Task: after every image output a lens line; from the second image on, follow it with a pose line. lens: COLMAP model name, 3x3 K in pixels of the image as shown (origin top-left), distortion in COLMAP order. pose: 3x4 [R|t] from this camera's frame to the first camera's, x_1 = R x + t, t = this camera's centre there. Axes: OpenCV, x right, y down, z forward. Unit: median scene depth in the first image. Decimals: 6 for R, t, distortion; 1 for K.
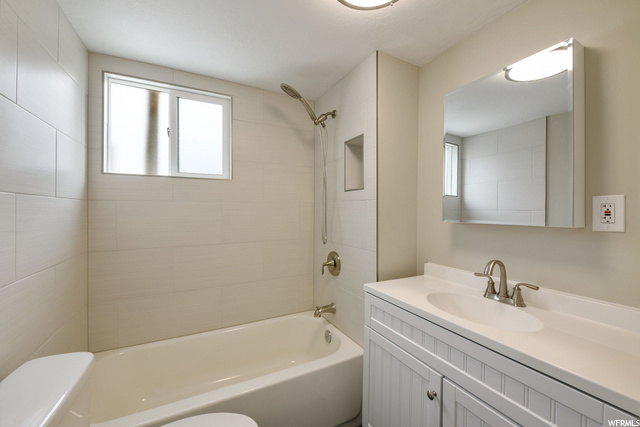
lens RADIAL K [[262.1, 0, 322.8], [0, 262.1, 212.1], [0, 0, 1]] dist [0.000603, -0.000442]
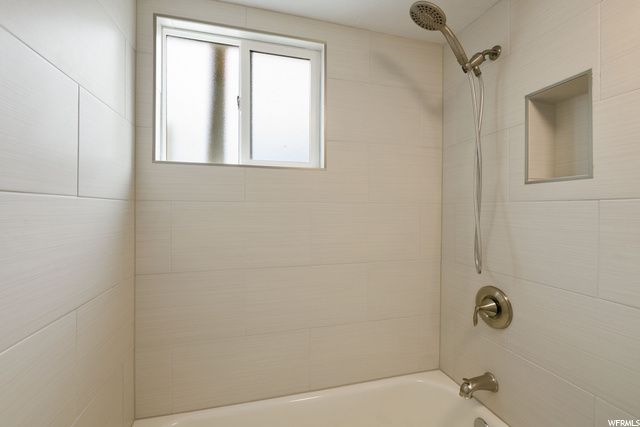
lens RADIAL K [[278.9, 0, 319.3], [0, 278.9, 211.4], [0, 0, 1]] dist [0.003463, -0.000693]
pose [[0.977175, 0.006126, -0.212347, -0.220216], [-0.005907, 0.999981, 0.001666, -0.017815], [0.212353, -0.000374, 0.977193, 0.321404]]
